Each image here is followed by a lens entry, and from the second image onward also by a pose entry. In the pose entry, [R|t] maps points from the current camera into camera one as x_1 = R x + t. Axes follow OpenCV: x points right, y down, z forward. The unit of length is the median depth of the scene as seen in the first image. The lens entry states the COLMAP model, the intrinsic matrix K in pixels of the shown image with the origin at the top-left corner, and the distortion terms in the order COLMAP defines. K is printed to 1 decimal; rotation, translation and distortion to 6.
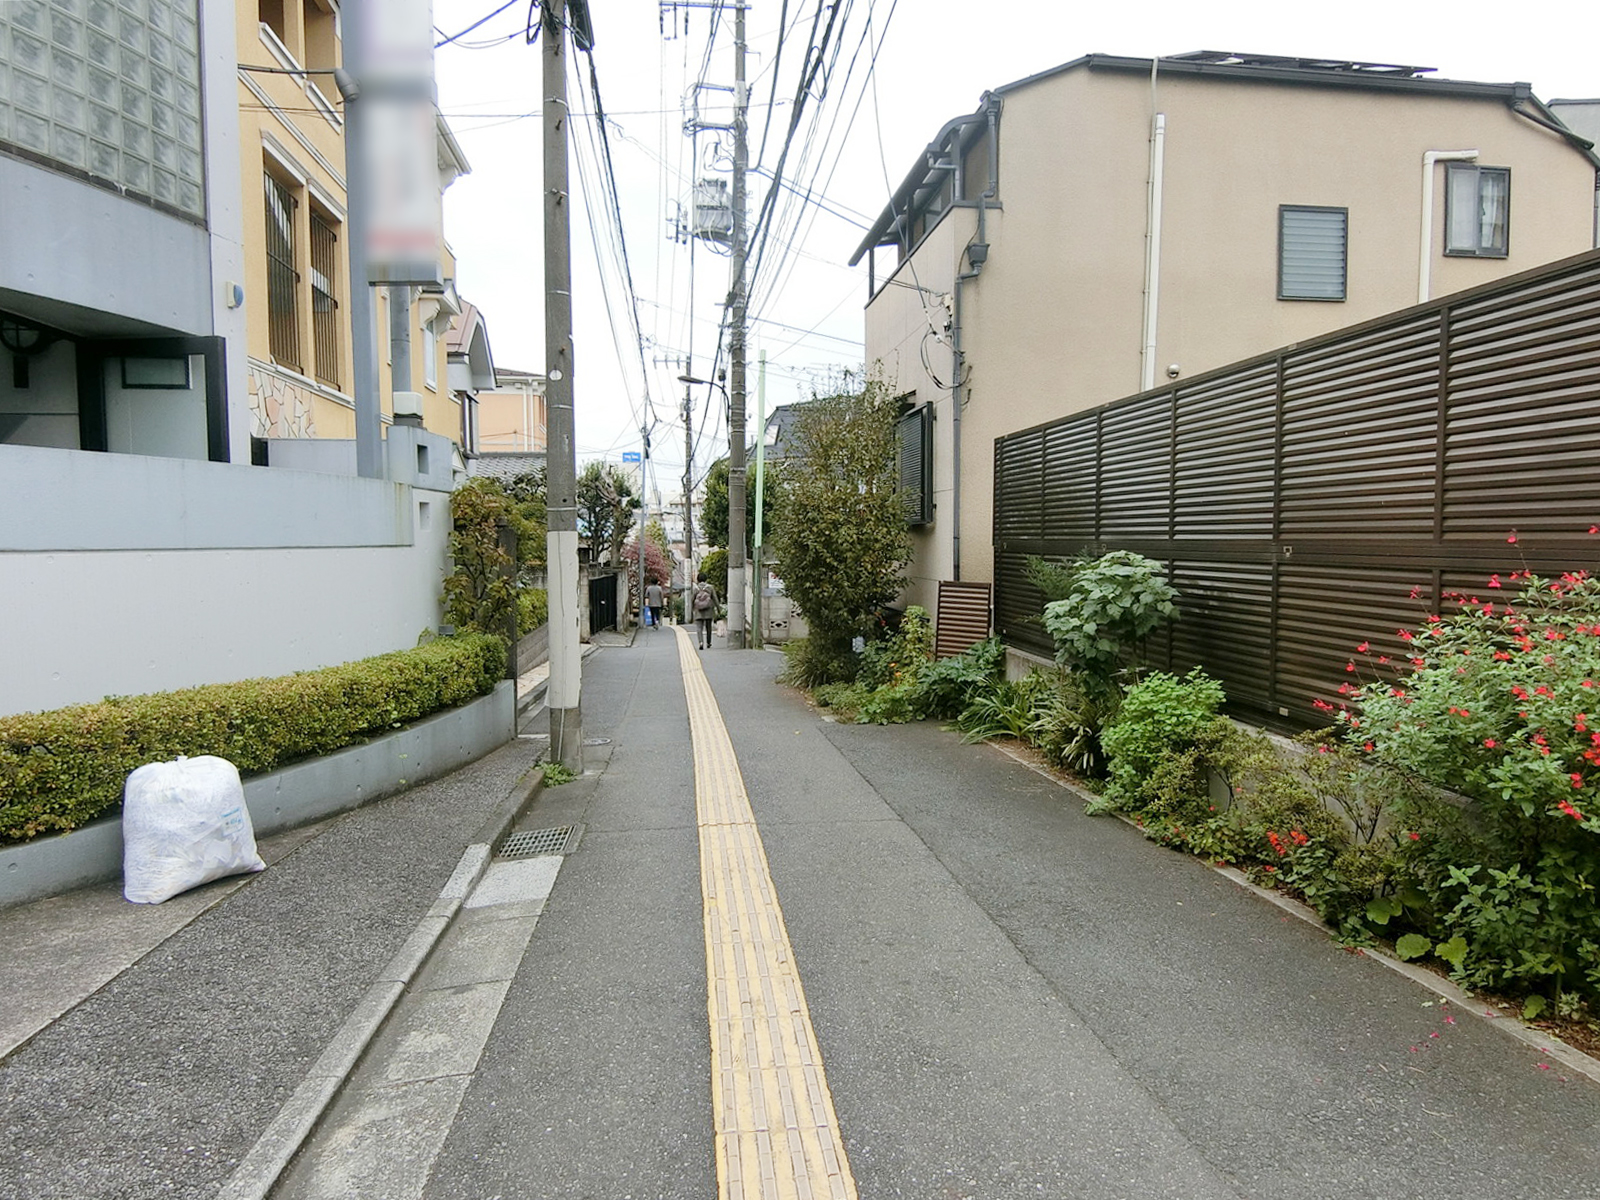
lens RADIAL K [[931.3, 0, 841.8], [0, 931.3, 592.4], [0, 0, 1]] dist [-0.003849, -0.001419]
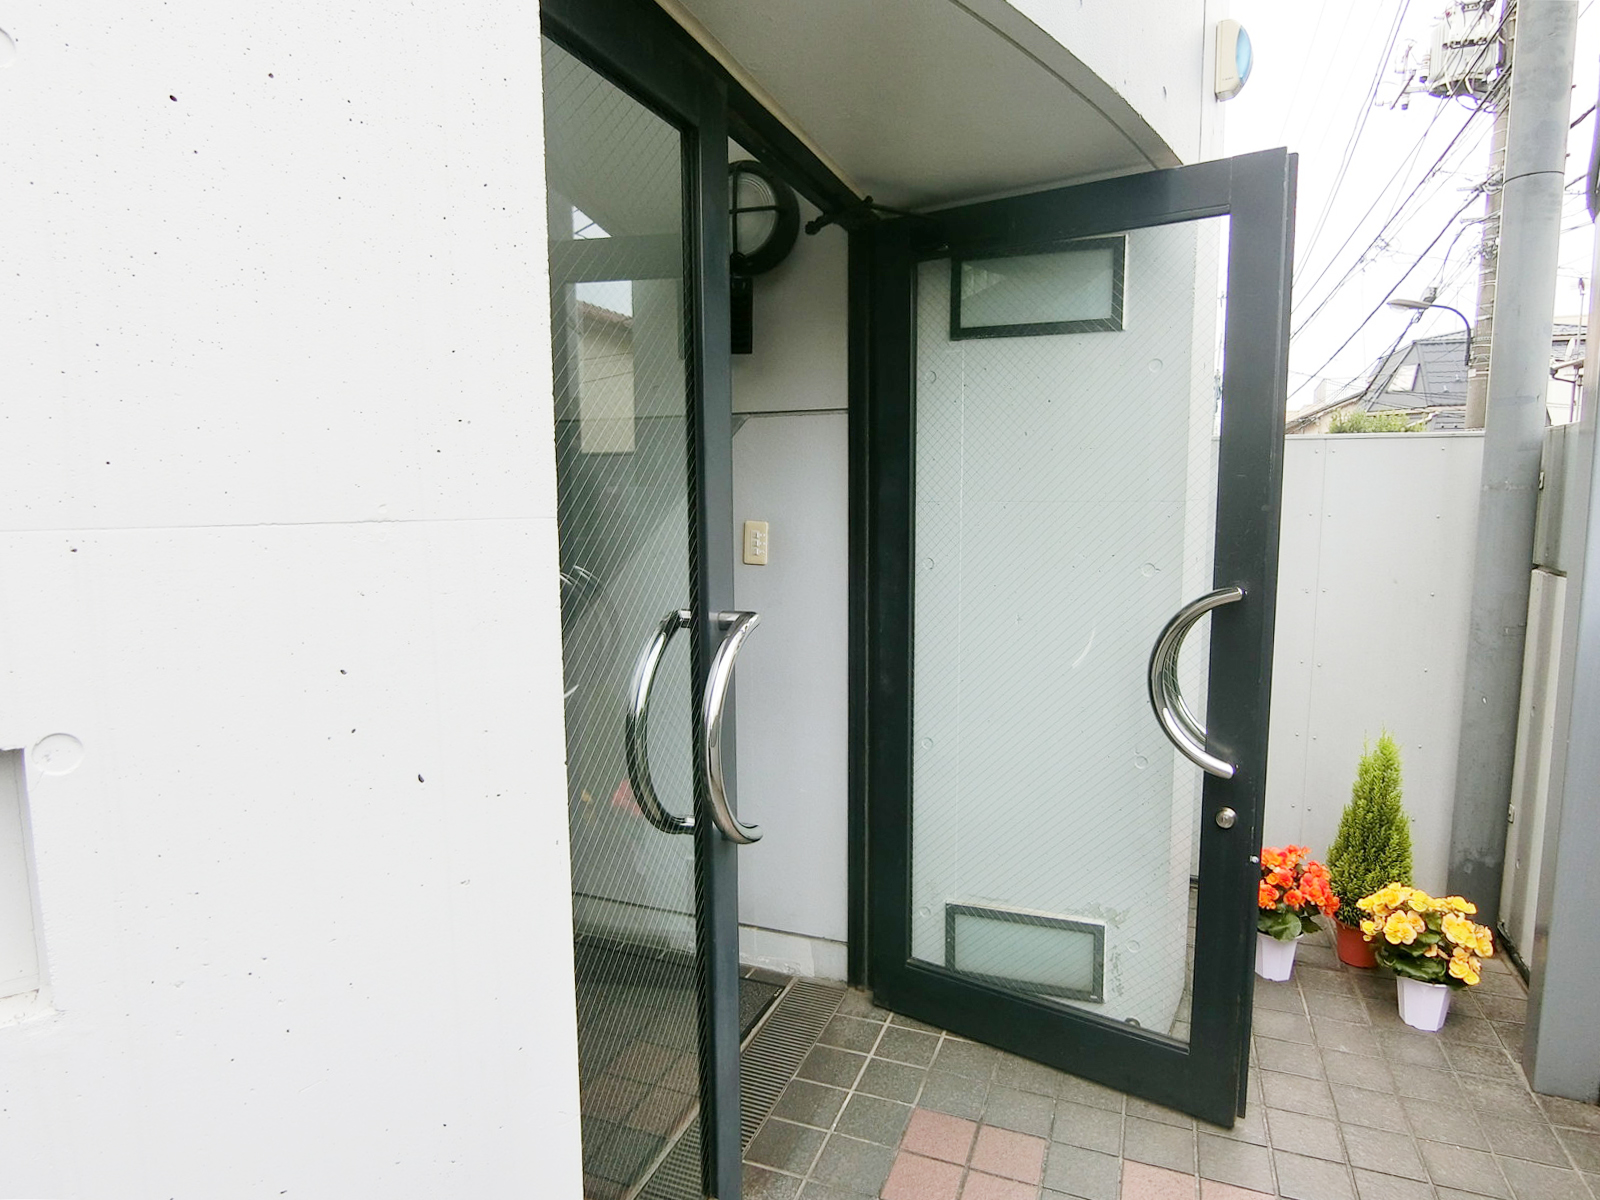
lens RADIAL K [[931.3, 0, 841.8], [0, 931.3, 592.4], [0, 0, 1]] dist [-0.003849, -0.001419]
pose [[0.857625, 0.069427, -0.509567, -0.610149], [-0.042756, 0.997041, 0.063884, -0.138869], [0.512495, -0.033001, 0.858056, 0.645107]]
